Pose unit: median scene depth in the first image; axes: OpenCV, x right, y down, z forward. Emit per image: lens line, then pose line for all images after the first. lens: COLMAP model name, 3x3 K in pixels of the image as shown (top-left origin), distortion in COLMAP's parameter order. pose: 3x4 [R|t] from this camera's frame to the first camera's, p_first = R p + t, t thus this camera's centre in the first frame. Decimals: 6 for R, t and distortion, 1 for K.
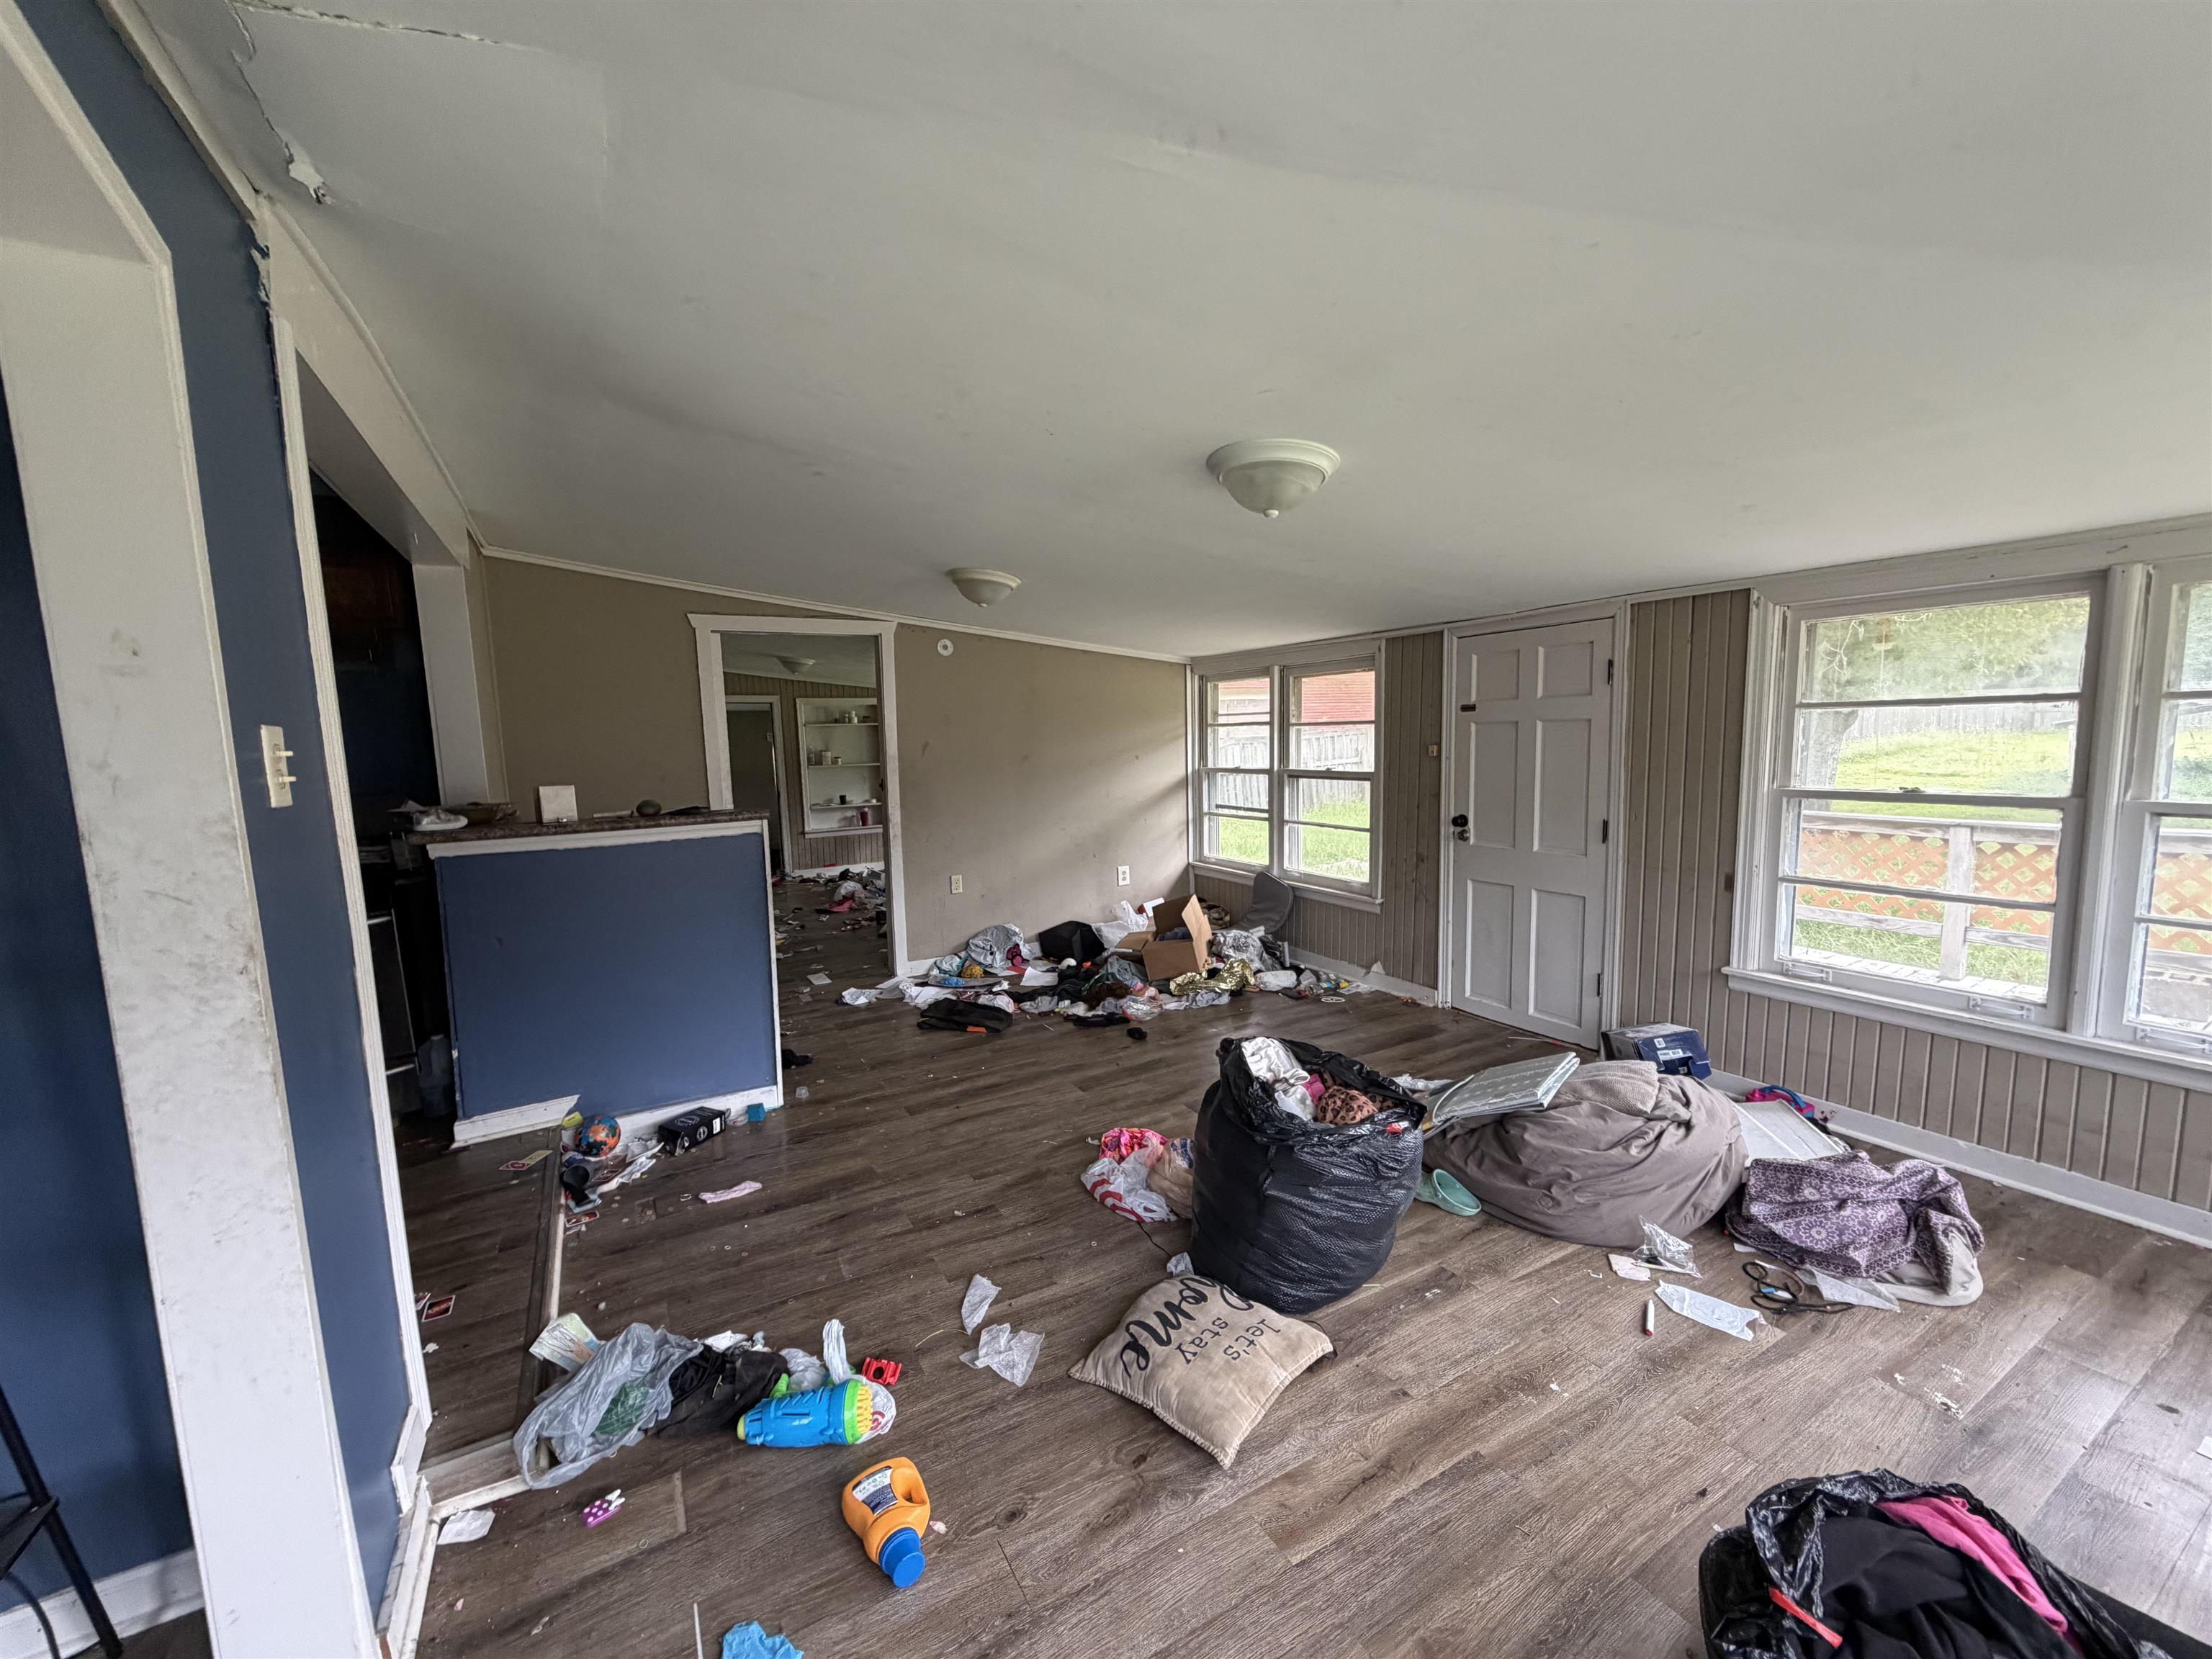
lens RADIAL K [[887.0, 0, 1108.2], [0, 887.0, 832.9], [0, 0, 1]] dist [0.000325, -0.000010]
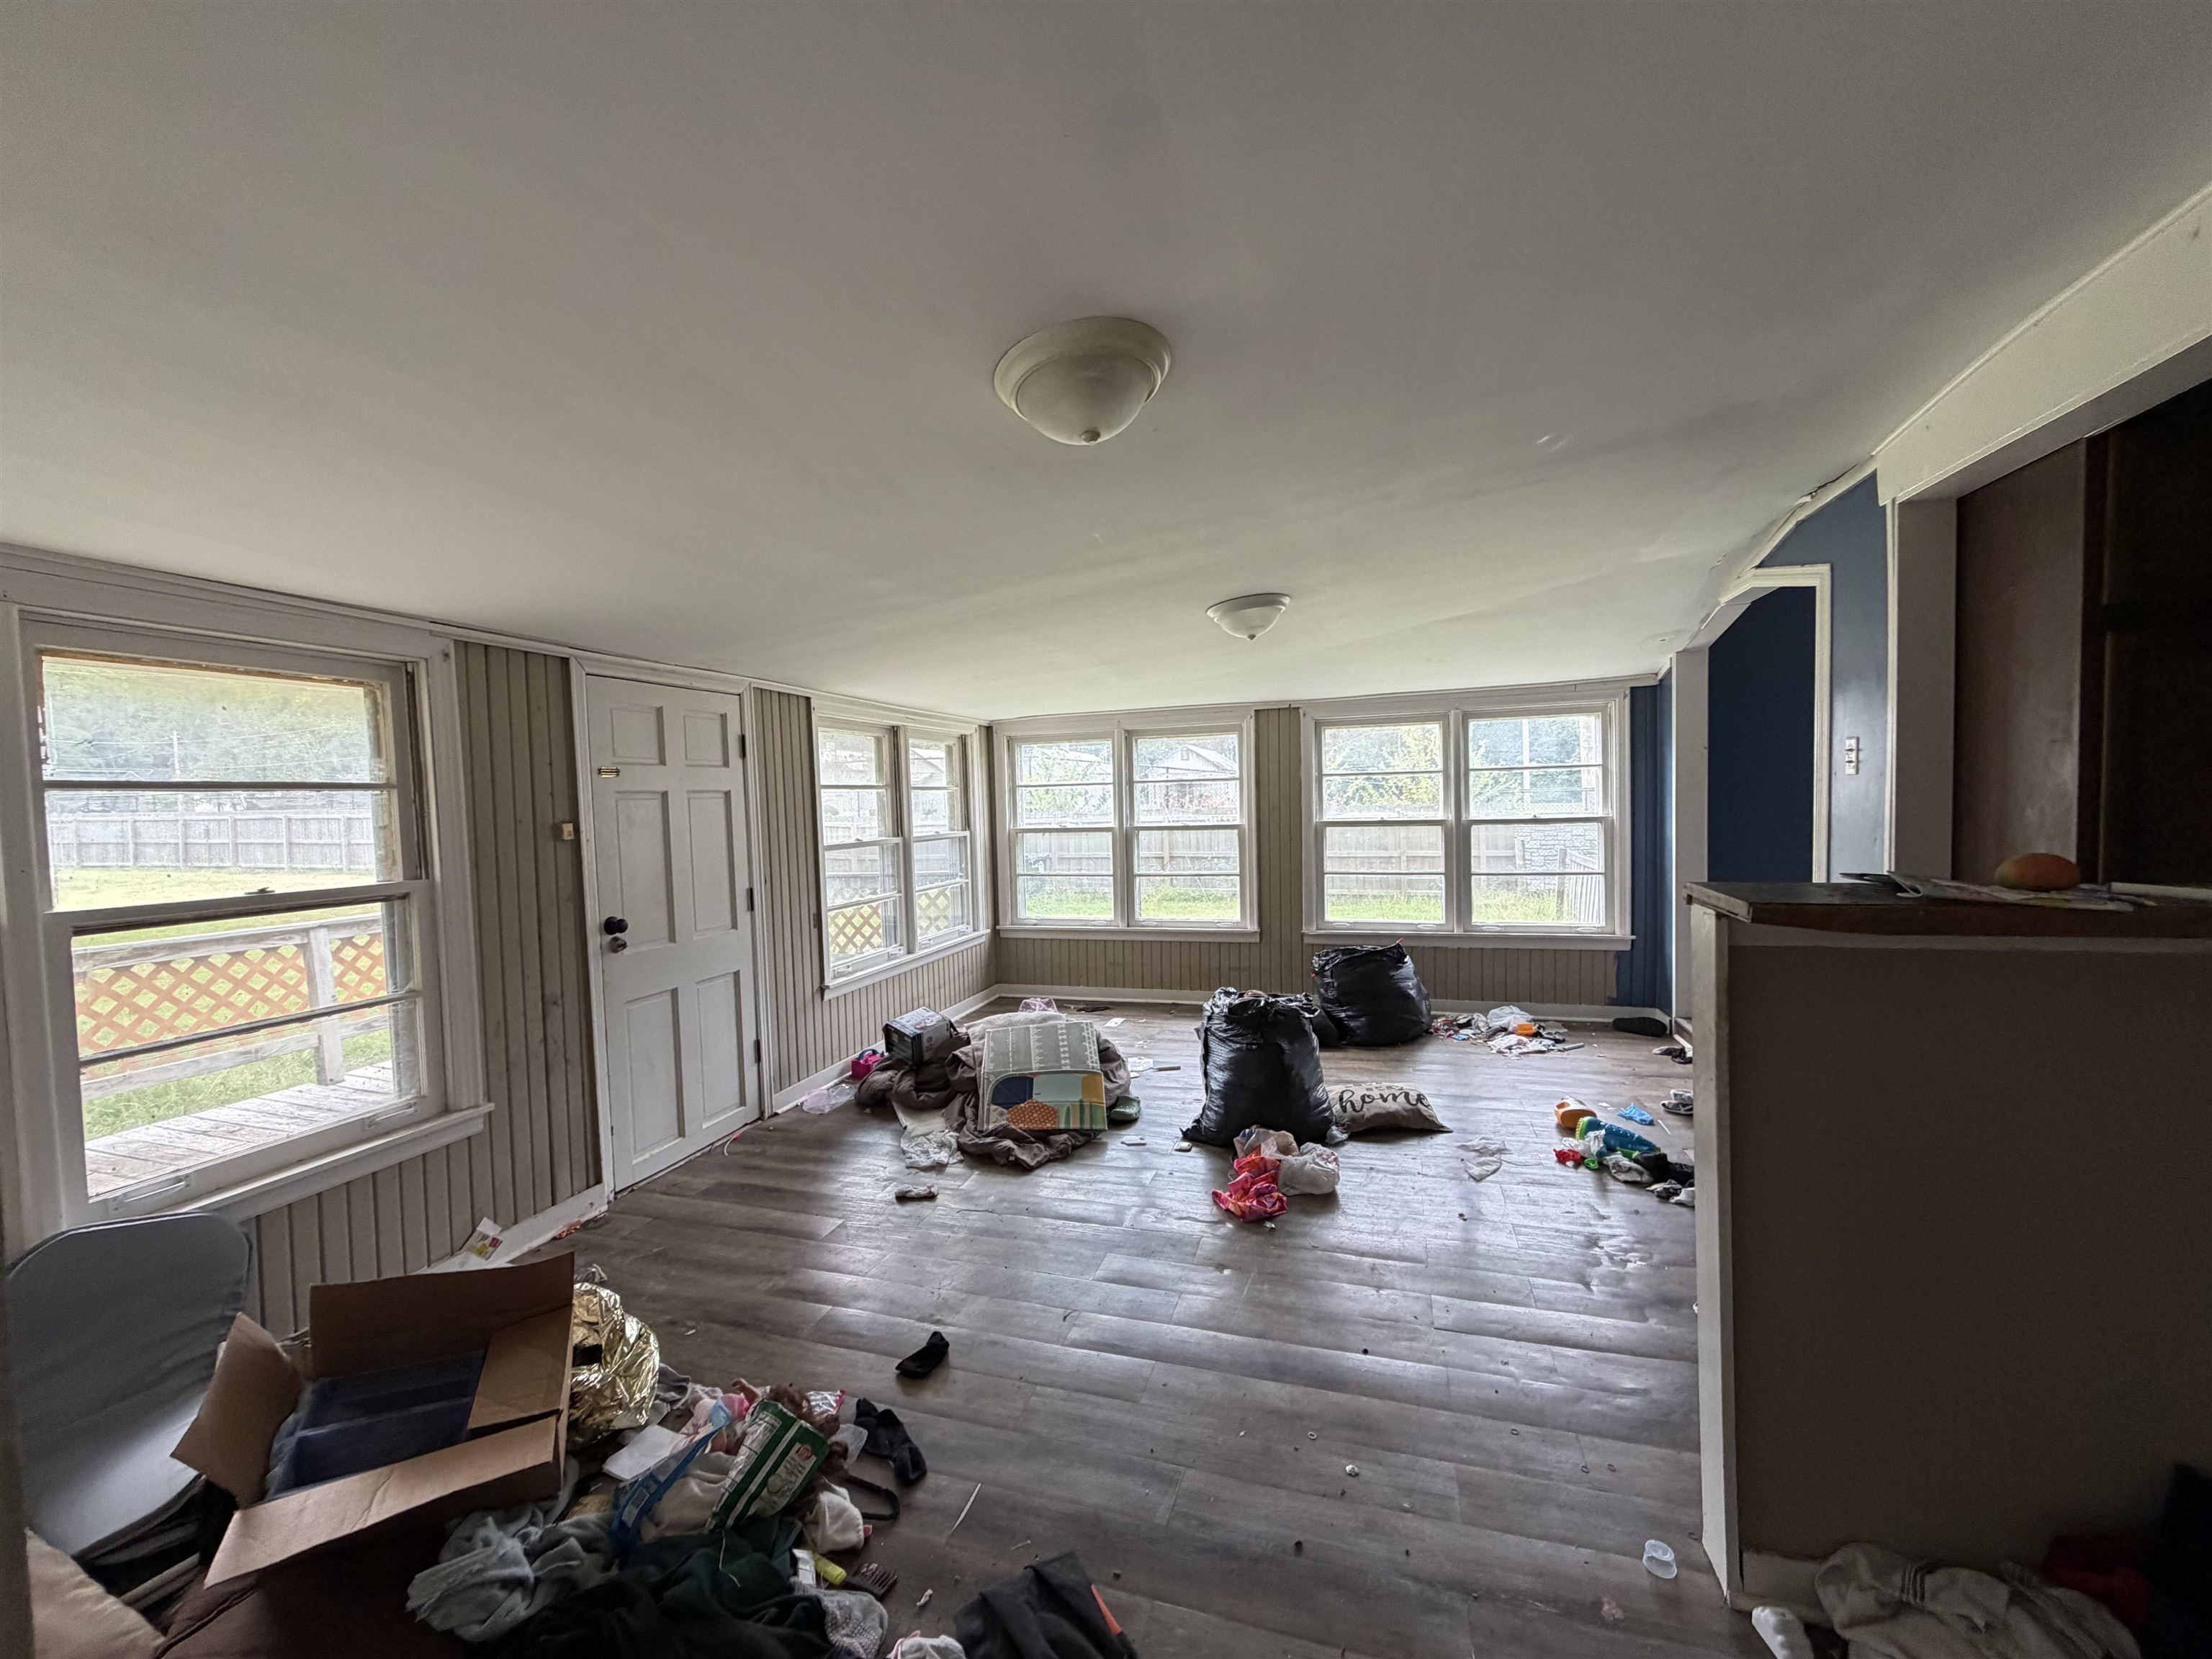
lens RADIAL K [[887.0, 0, 1111.0], [0, 887.0, 834.3], [0, 0, 1]] dist [0.000325, -0.000010]
pose [[-0.680253, 0.018282, 0.732749, -0.390570], [0.129465, 0.986968, 0.095565, -0.098414], [-0.721453, 0.159873, -0.673755, 1.122651]]
